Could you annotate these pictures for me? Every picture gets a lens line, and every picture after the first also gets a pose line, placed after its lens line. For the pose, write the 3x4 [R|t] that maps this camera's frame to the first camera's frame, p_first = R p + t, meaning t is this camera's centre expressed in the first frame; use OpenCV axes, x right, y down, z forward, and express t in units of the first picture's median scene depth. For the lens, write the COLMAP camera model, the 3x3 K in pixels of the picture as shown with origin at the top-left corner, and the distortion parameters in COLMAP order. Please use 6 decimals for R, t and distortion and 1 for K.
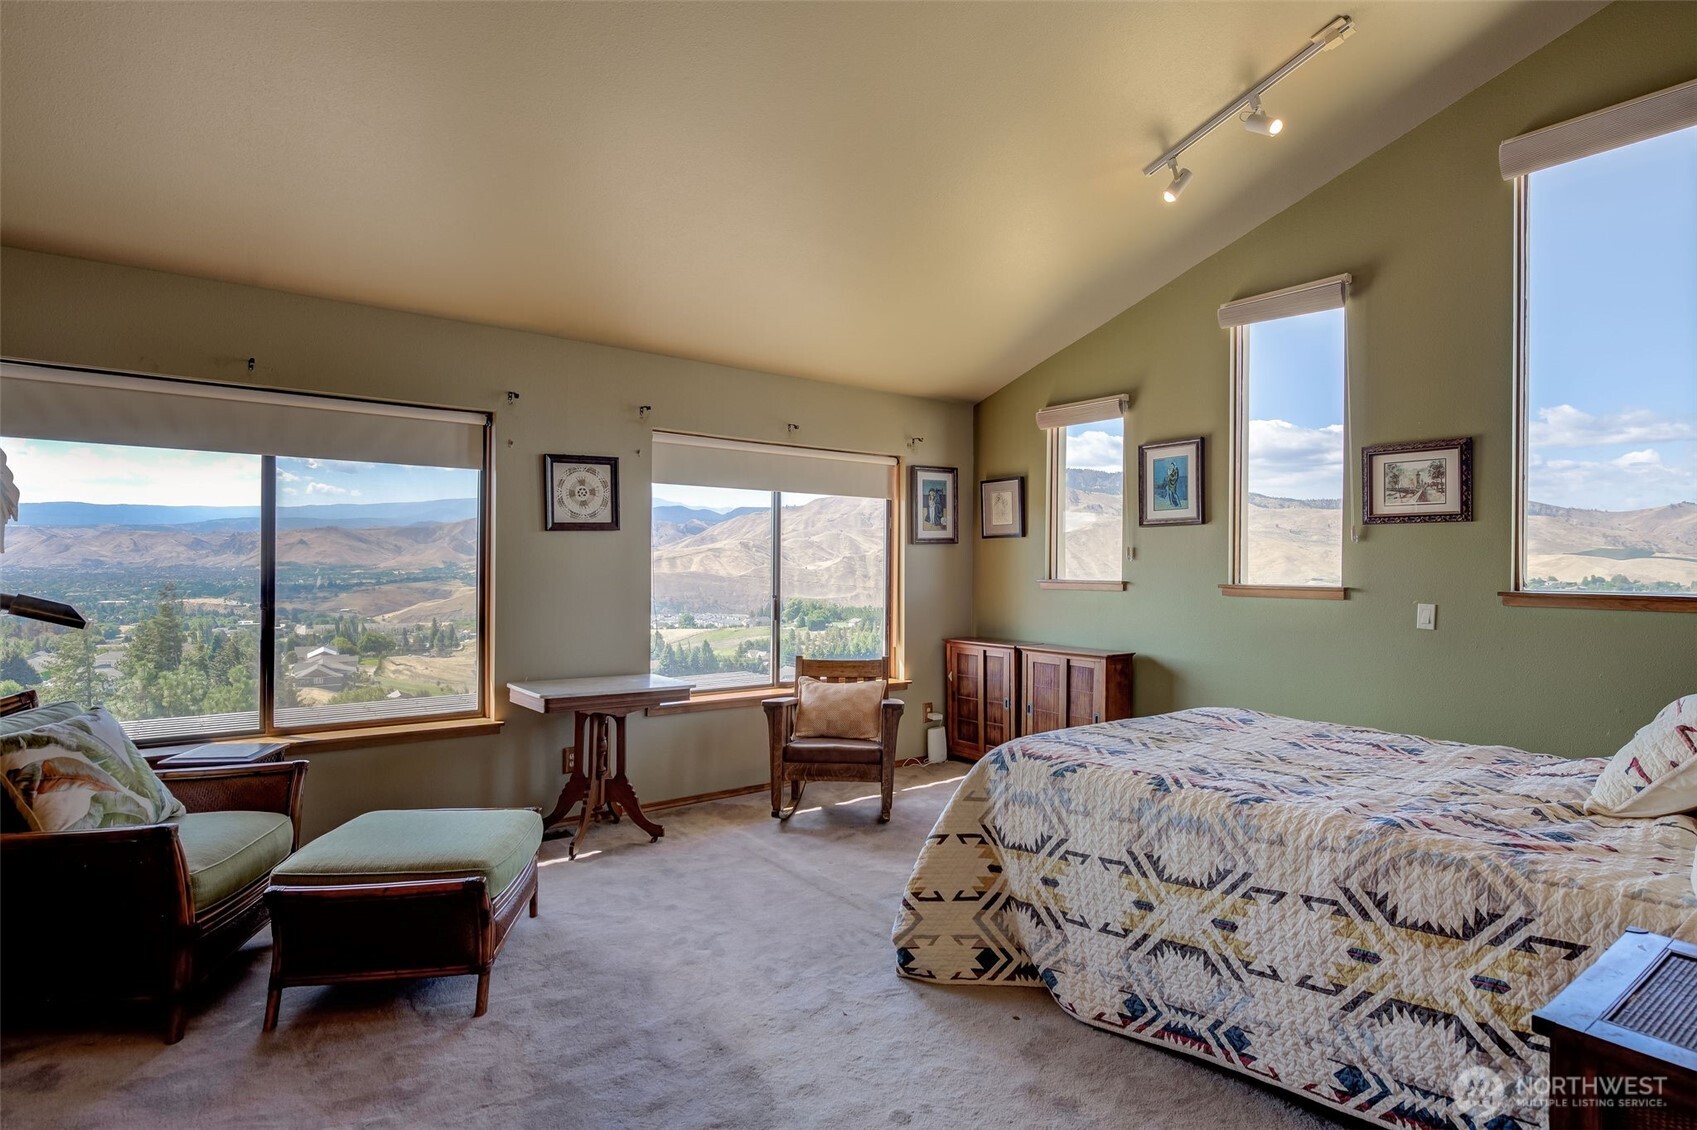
lens RADIAL K [[894.9, 0, 892.7], [0, 894.9, 568.6], [0, 0, 1]] dist [-0.008868, 0.001887]
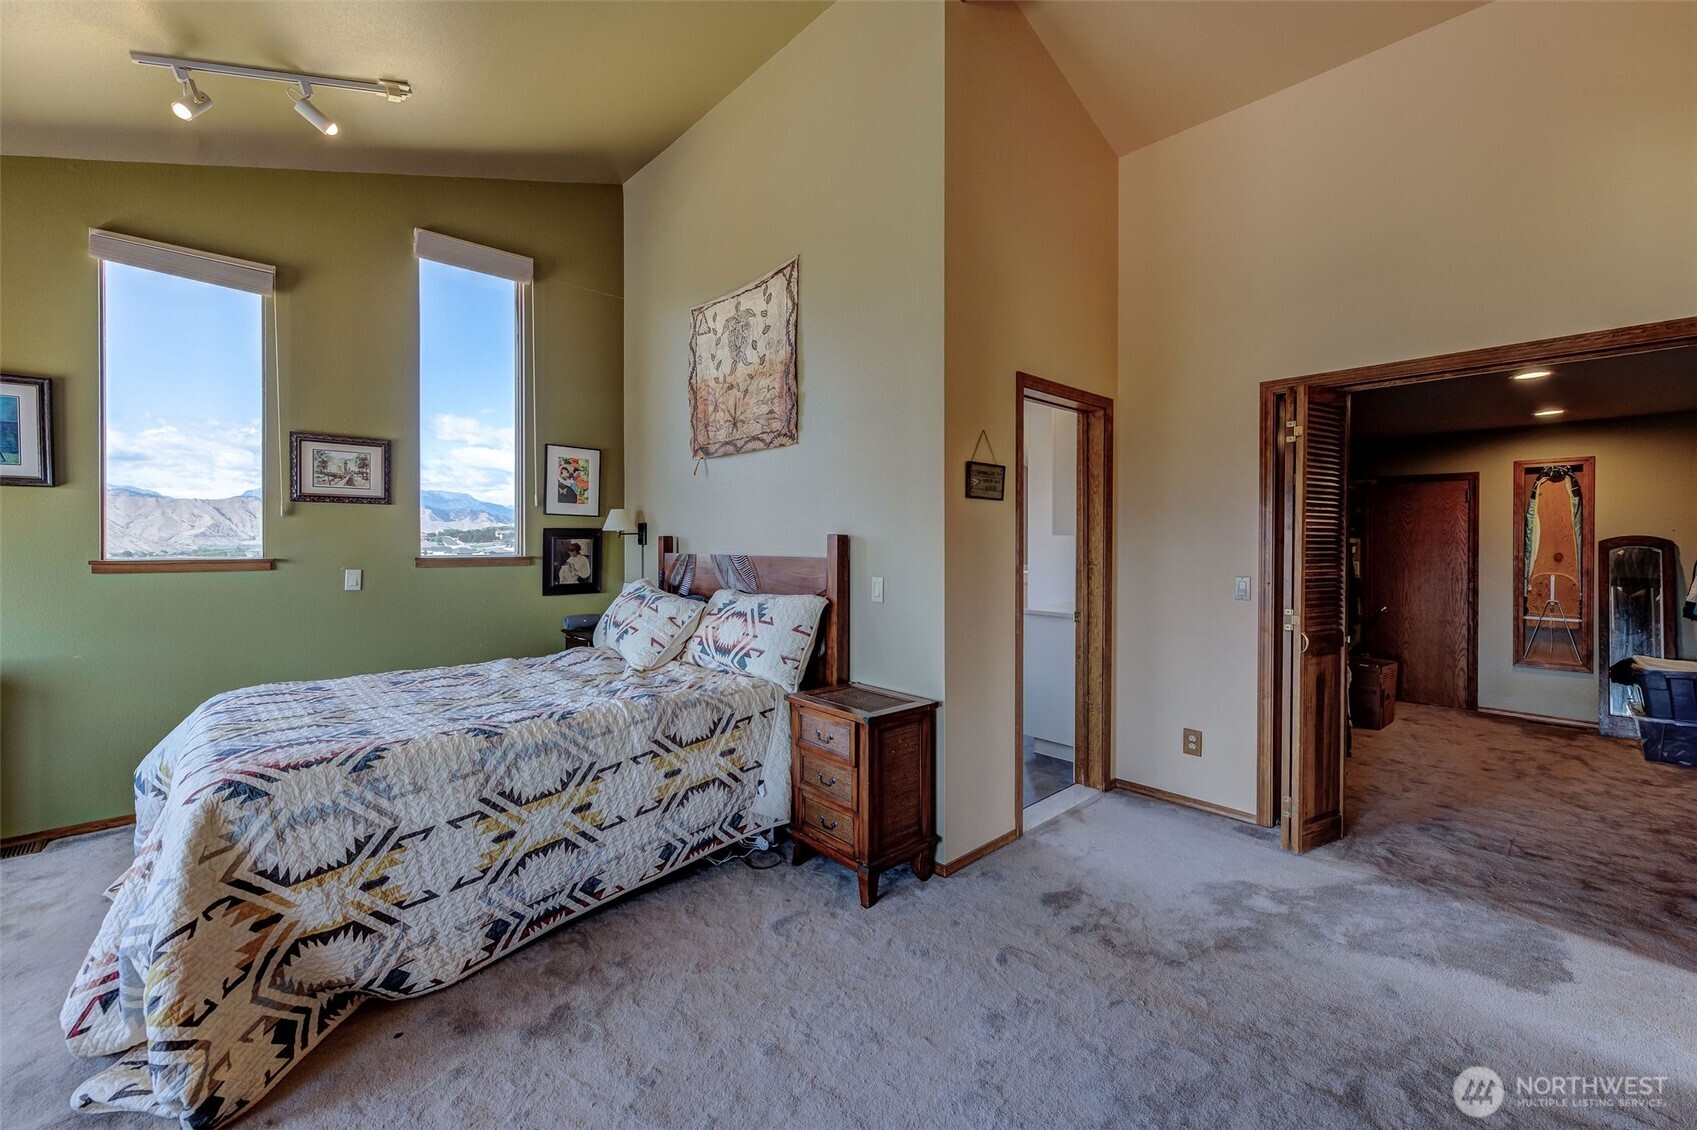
lens RADIAL K [[674.6, 0, 860.6], [0, 674.6, 546.6], [0, 0, 1]] dist [0.000923, -0.000740]
pose [[-0.093392, -0.013759, 0.995534, -0.599544], [-0.000031, 0.999905, 0.013817, -0.007334], [-0.995629, 0.001260, -0.093383, 0.604124]]
